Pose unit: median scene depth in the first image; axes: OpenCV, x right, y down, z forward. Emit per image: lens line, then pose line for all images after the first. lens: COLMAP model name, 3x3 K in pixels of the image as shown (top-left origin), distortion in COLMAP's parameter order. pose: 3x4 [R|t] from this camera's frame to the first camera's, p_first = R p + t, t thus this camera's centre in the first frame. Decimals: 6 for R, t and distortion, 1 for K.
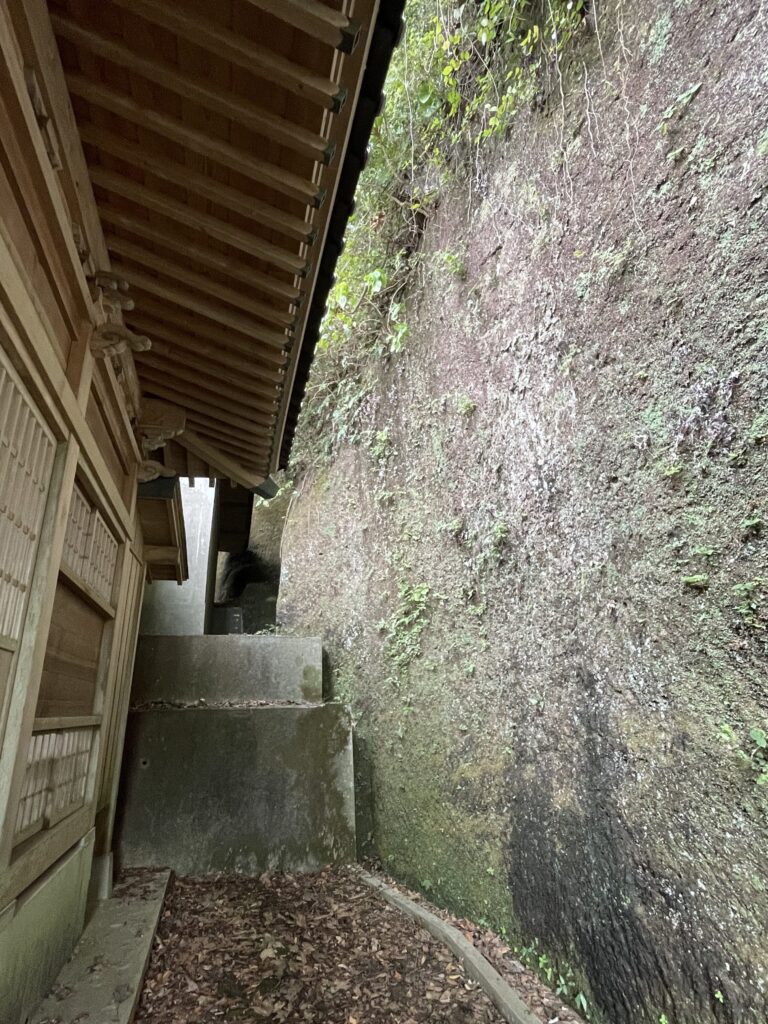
lens RADIAL K [[570.5, 0, 381.9], [0, 570.5, 513.4], [0, 0, 1]] dist [-0.003140, 0.001848]
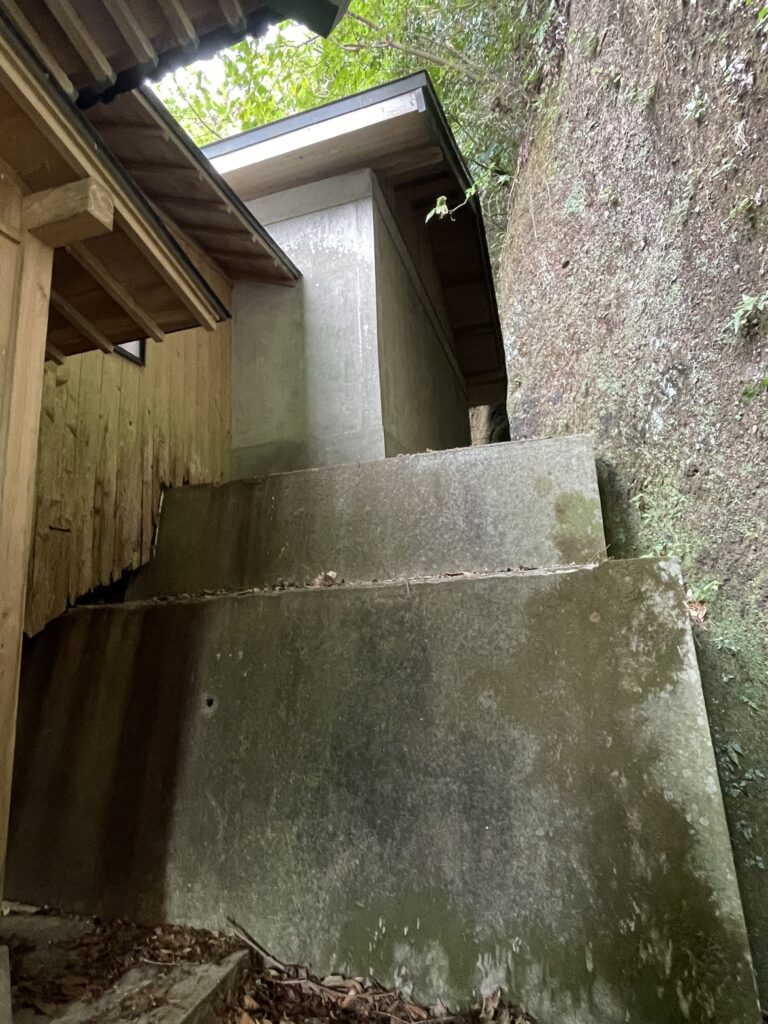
lens RADIAL K [[570.5, 0, 384.0], [0, 570.5, 512.1], [0, 0, 1]] dist [-0.003140, 0.001848]
pose [[0.841659, -0.128514, -0.524494, -0.018934], [0.207119, 0.973813, 0.093757, 0.243769], [0.498710, -0.187545, 0.846236, 0.635550]]
